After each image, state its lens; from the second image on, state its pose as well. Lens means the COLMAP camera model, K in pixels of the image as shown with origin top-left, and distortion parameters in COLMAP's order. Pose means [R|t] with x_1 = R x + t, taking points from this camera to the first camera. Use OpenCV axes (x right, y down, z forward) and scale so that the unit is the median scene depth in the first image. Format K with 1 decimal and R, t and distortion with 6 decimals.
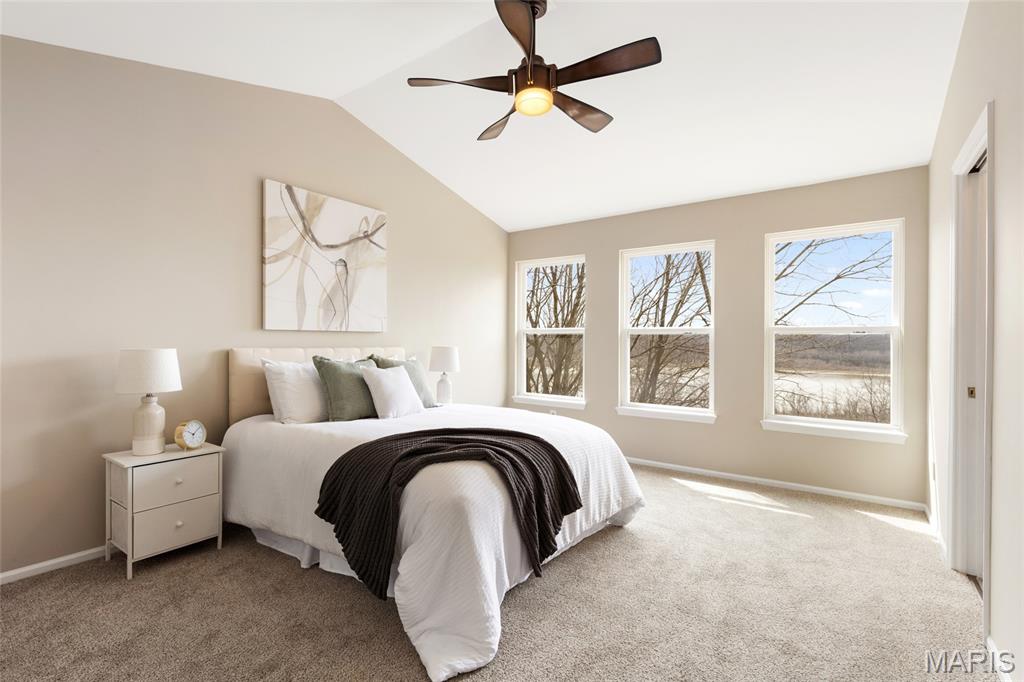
lens RADIAL K [[467.3, 0, 513.4], [0, 467.3, 339.7], [0, 0, 1]] dist [-0.001616, -0.000081]
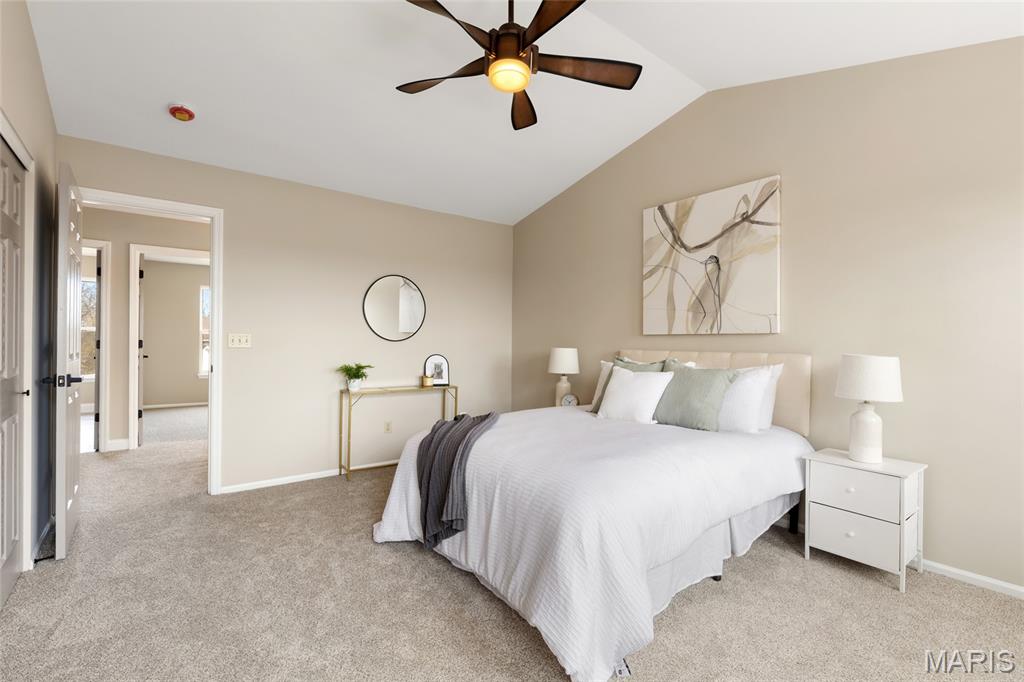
lens RADIAL K [[467.3, 0, 512.7], [0, 467.3, 341.9], [0, 0, 1]] dist [-0.001616, -0.000081]
pose [[-0.292942, -0.007133, -0.956103, 0.635652], [-0.010471, 0.999936, -0.004252, 0.004954], [0.956073, 0.008765, -0.292998, 0.909005]]
